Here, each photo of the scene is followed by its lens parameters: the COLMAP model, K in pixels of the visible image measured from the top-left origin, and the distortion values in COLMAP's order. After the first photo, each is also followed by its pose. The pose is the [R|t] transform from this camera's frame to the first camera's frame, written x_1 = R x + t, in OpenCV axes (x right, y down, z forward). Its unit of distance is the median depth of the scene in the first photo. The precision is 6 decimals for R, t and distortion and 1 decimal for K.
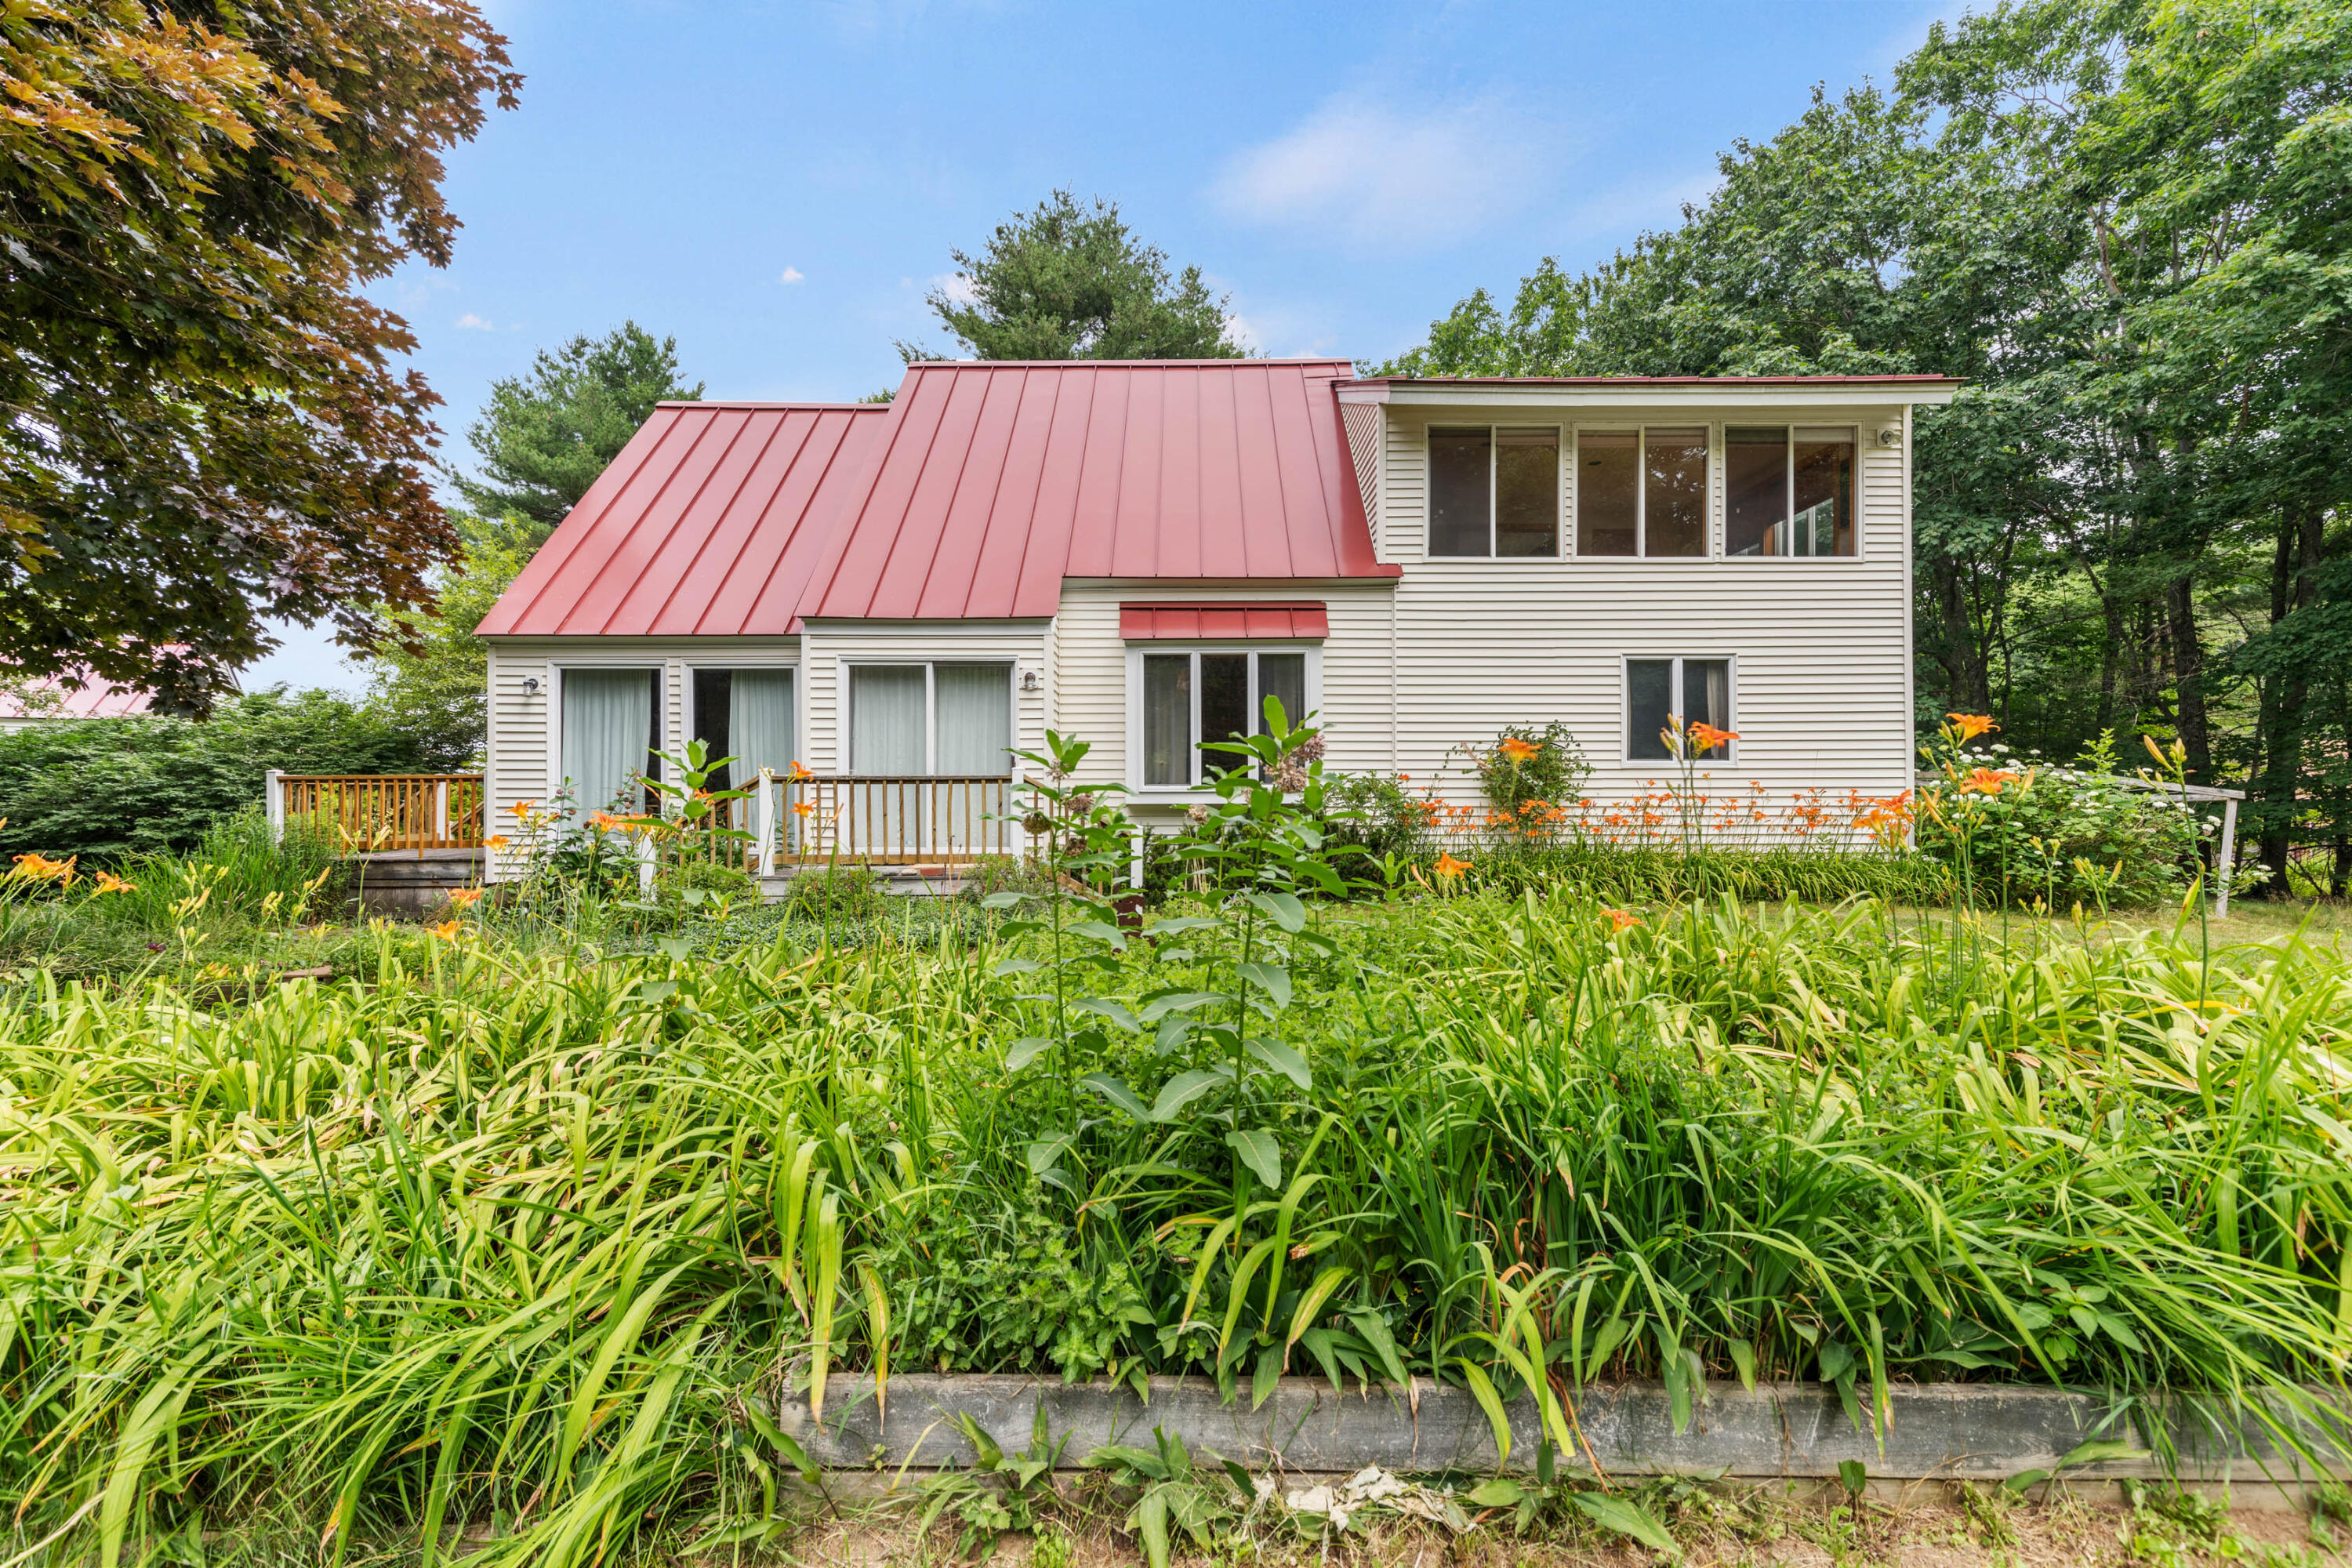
lens RADIAL K [[1063.3, 0, 1196.9], [0, 1063.3, 777.8], [0, 0, 1]] dist [0.012819, -0.002851]
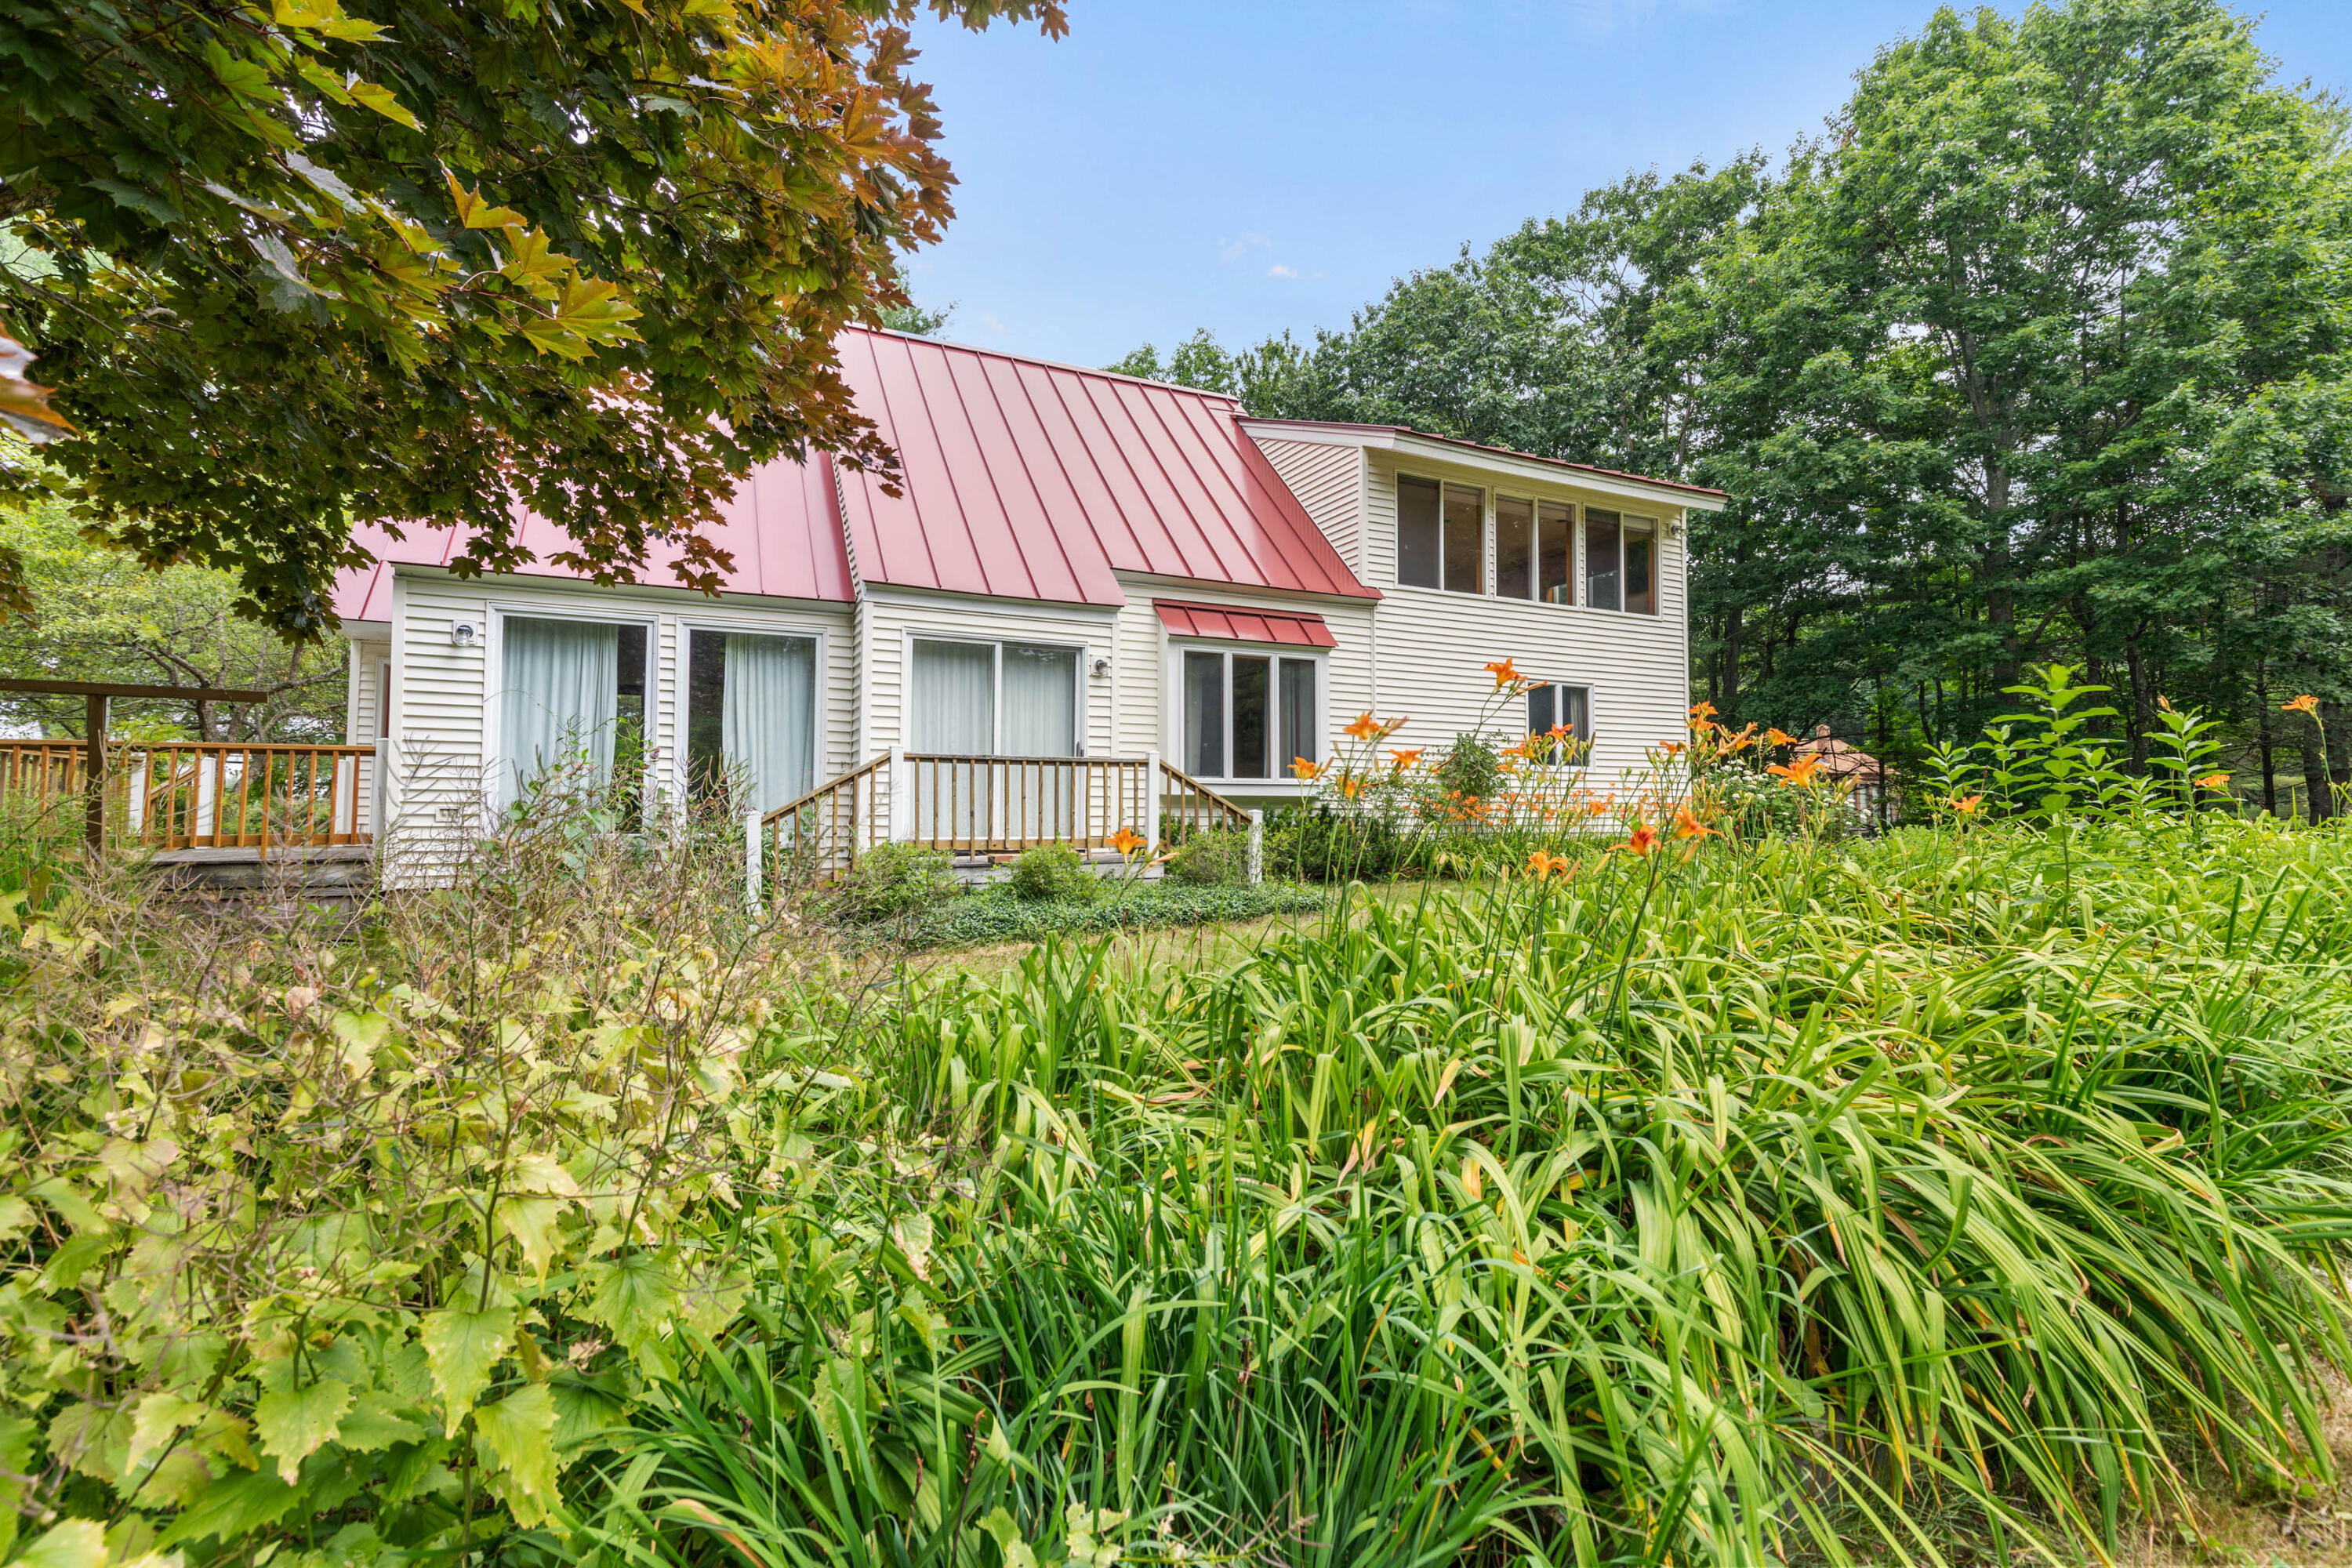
lens RADIAL K [[1063.3, 0, 1179.9], [0, 1063.3, 778.6], [0, 0, 1]] dist [0.012819, -0.002851]
pose [[0.898752, 0.019438, 0.438026, -0.498150], [-0.007419, 0.999548, -0.029133, 0.038685], [-0.438394, 0.022933, 0.898490, 0.071124]]
